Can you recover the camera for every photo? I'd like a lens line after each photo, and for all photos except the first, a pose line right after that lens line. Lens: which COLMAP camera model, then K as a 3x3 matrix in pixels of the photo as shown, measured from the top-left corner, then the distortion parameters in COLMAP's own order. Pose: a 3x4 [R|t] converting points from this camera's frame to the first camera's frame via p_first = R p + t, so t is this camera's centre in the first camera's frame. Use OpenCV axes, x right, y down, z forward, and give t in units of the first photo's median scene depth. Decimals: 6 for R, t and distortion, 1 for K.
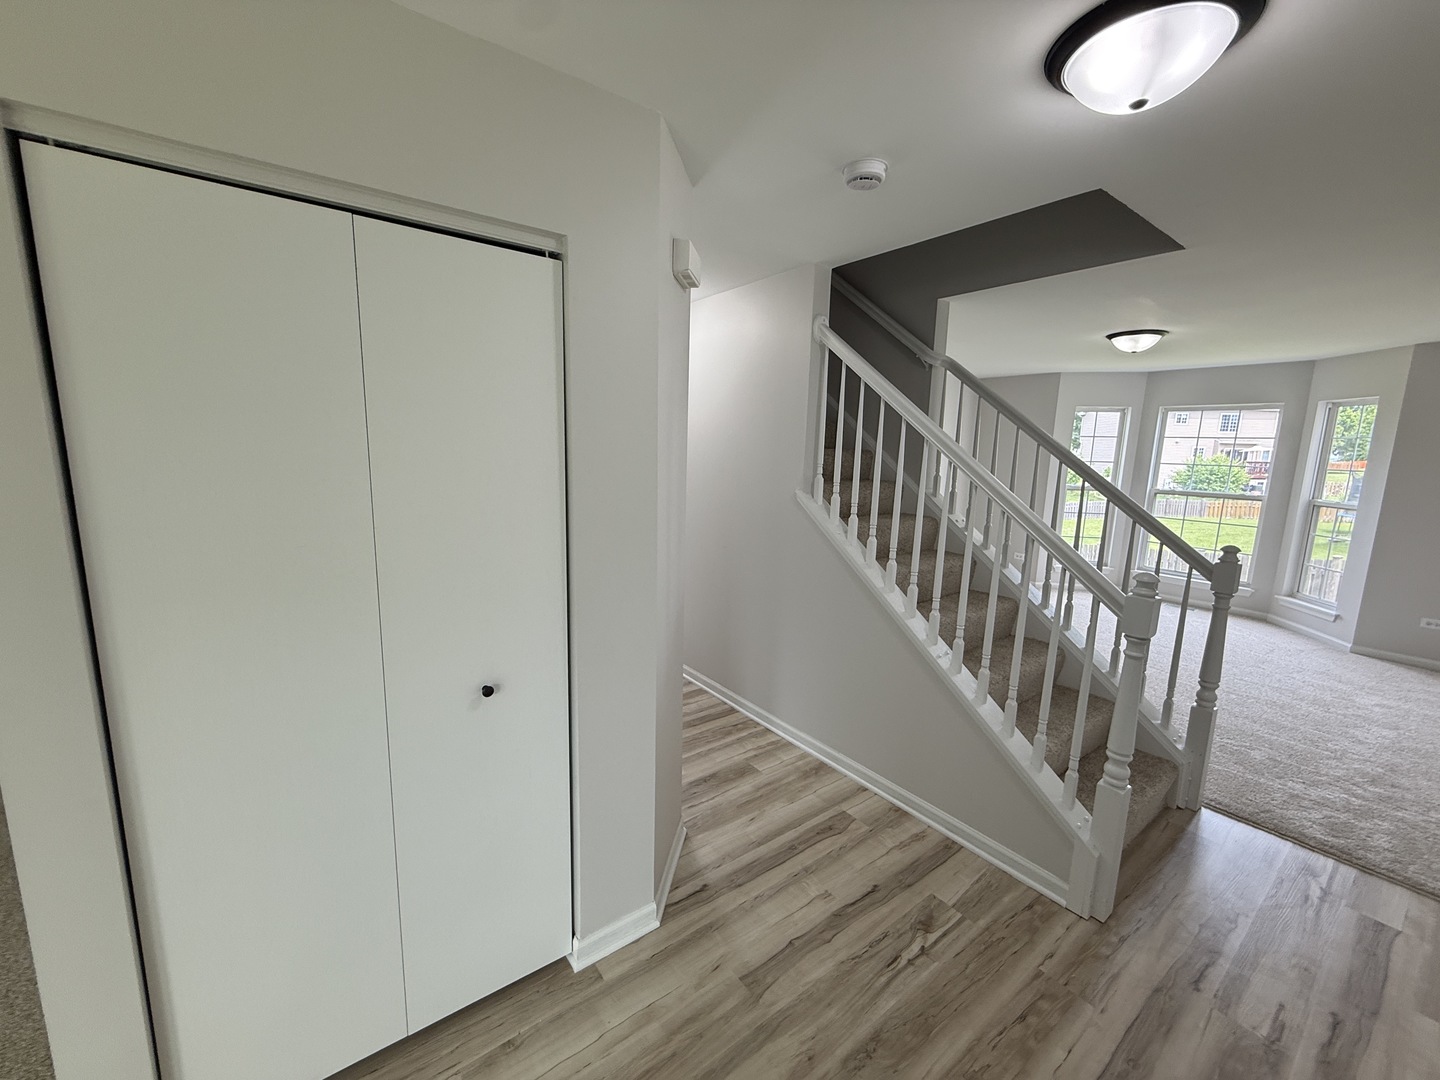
lens RADIAL K [[577.3, 0, 711.5], [0, 577.3, 542.8], [0, 0, 1]] dist [-0.002299, 0.000534]
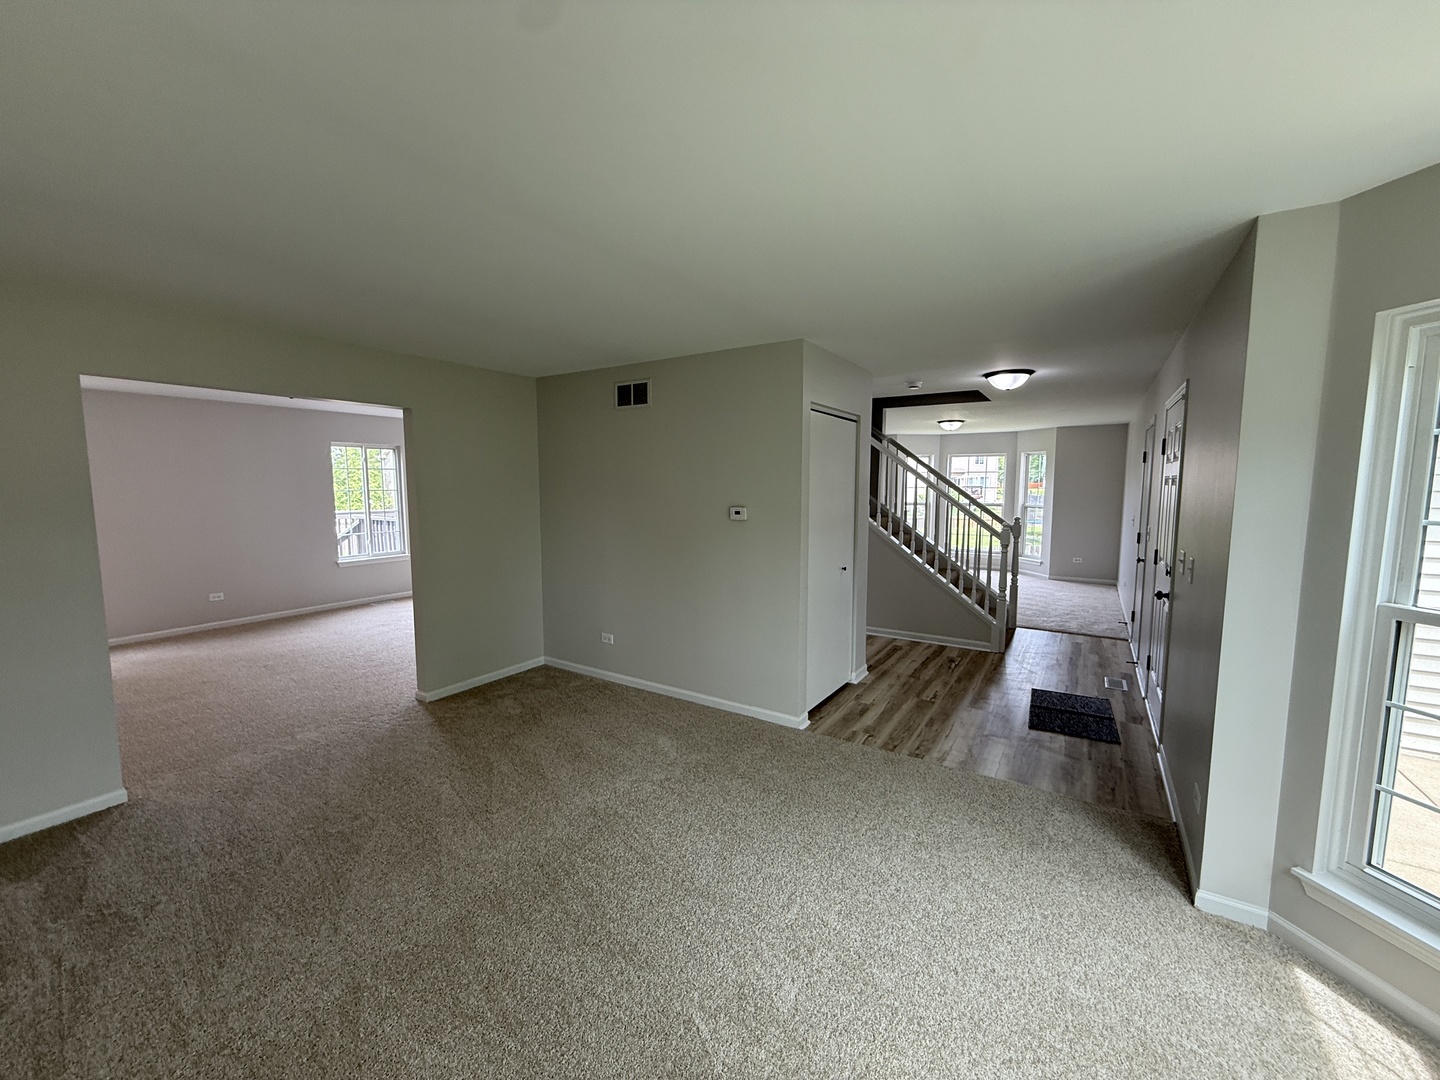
lens RADIAL K [[577.3, 0, 716.4], [0, 577.3, 541.2], [0, 0, 1]] dist [-0.002299, 0.000534]
pose [[0.937483, -0.057460, 0.343255, -1.392405], [0.078995, 0.995666, -0.049078, 0.149067], [-0.338947, 0.073125, 0.937959, -1.057705]]
